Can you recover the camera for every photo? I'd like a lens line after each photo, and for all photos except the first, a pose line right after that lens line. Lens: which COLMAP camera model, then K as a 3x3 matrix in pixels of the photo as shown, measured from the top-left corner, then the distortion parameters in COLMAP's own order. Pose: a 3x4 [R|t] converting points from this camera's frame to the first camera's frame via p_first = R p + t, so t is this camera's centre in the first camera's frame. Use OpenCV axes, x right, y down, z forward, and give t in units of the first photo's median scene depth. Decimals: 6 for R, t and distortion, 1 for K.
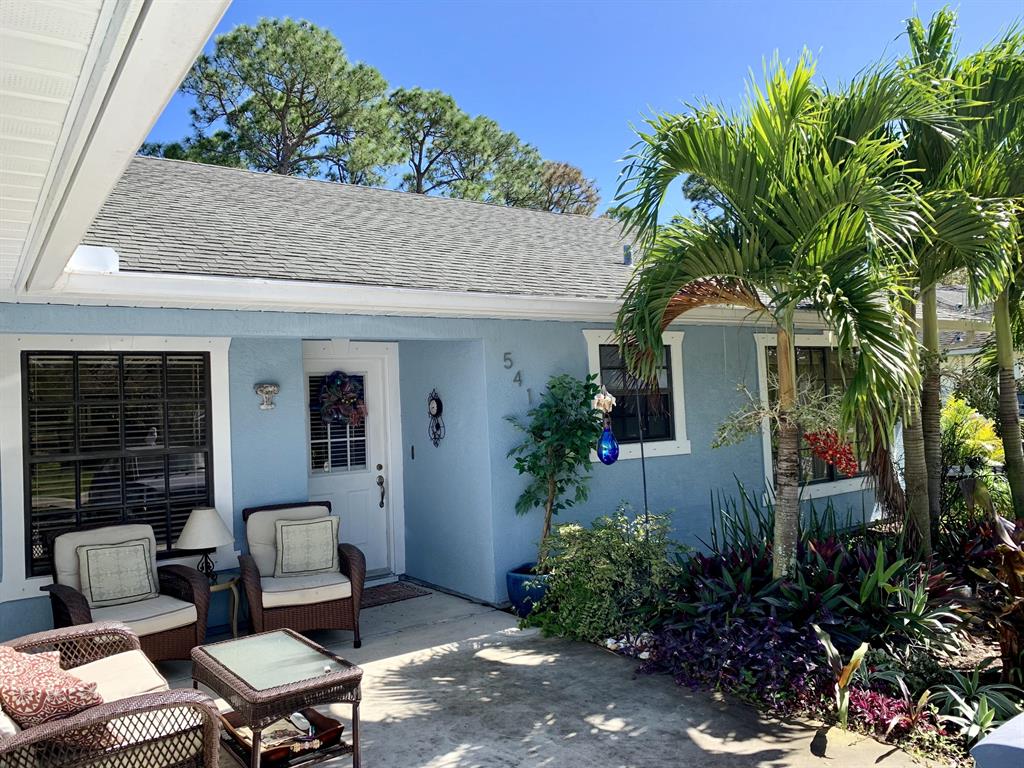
lens RADIAL K [[776.3, 0, 510.6], [0, 776.3, 383.5], [0, 0, 1]] dist [0.044008, -0.060514]
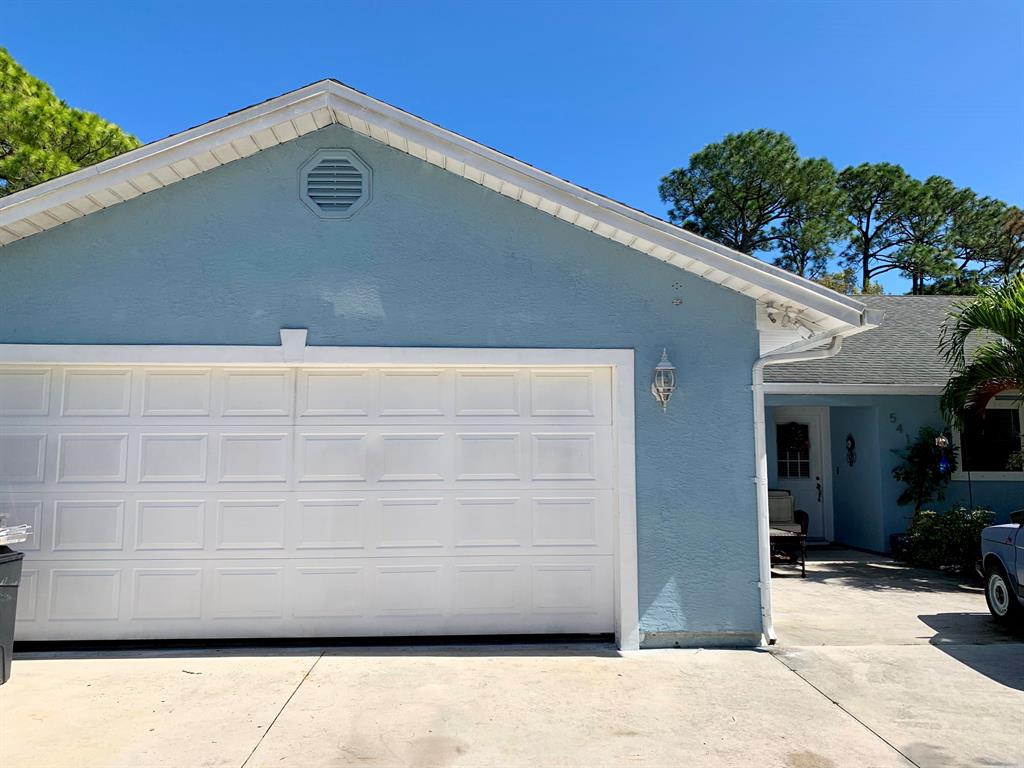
lens RADIAL K [[776.3, 0, 504.8], [0, 776.3, 391.8], [0, 0, 1]] dist [0.044008, -0.060514]
pose [[0.847513, 0.002300, -0.530770, 0.043358], [-0.027700, 0.998820, -0.039902, 0.001055], [0.530052, 0.048520, 0.846576, -0.226351]]
